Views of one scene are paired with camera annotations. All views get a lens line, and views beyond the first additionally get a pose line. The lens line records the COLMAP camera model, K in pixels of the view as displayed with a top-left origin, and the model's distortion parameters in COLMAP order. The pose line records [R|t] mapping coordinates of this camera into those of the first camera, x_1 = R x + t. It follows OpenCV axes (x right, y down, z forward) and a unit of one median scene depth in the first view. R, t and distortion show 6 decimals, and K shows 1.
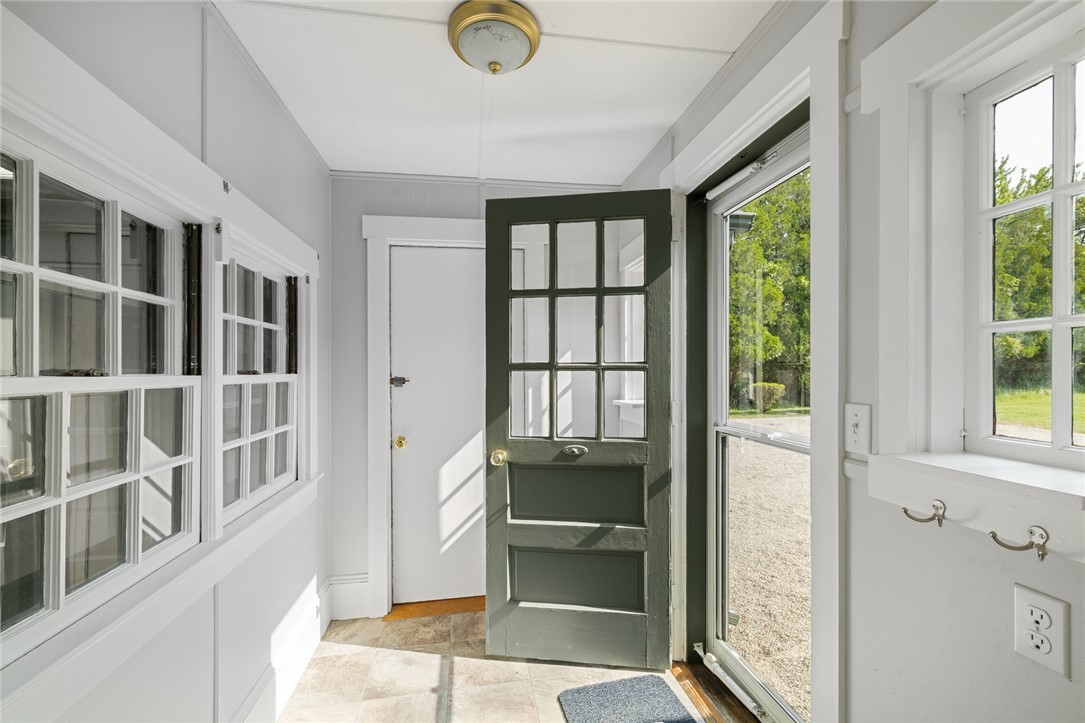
lens RADIAL K [[461.8, 0, 540.2], [0, 461.8, 362.8], [0, 0, 1]] dist [-0.002969, 0.000195]
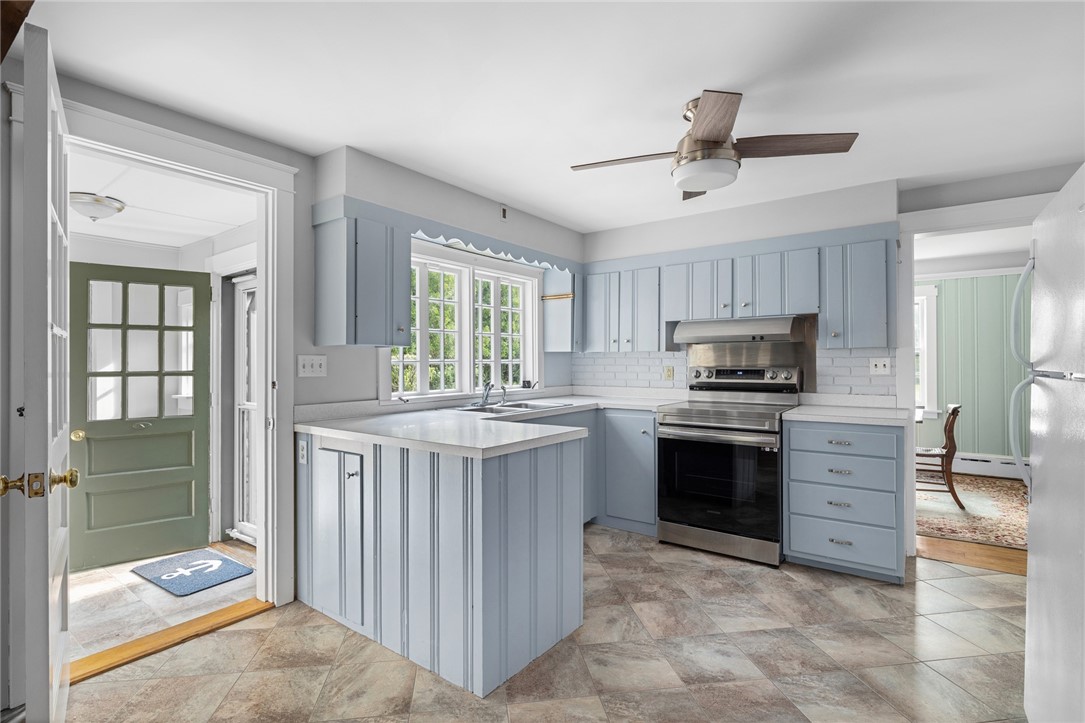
lens RADIAL K [[522.2, 0, 536.0], [0, 522.2, 357.6], [0, 0, 1]] dist [0.001806, -0.000211]
pose [[0.736202, 0.004132, 0.676749, -0.148550], [-0.001673, 0.999989, -0.004285, -0.044071], [-0.676760, 0.002022, 0.736201, -1.277354]]
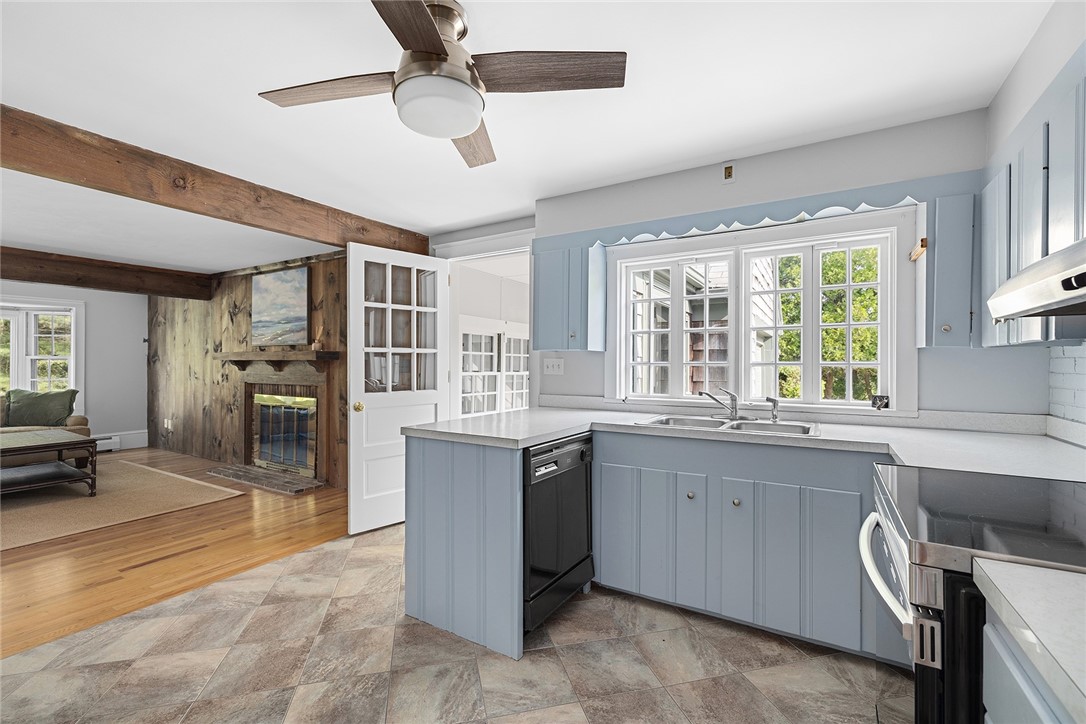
lens RADIAL K [[462.2, 0, 536.9], [0, 462.2, 364.2], [0, 0, 1]] dist [-0.002969, 0.000195]
pose [[0.746910, 0.005257, -0.664905, 1.386337], [0.002221, 0.999943, 0.010402, -0.052502], [0.664922, -0.009246, 0.746856, -1.140560]]
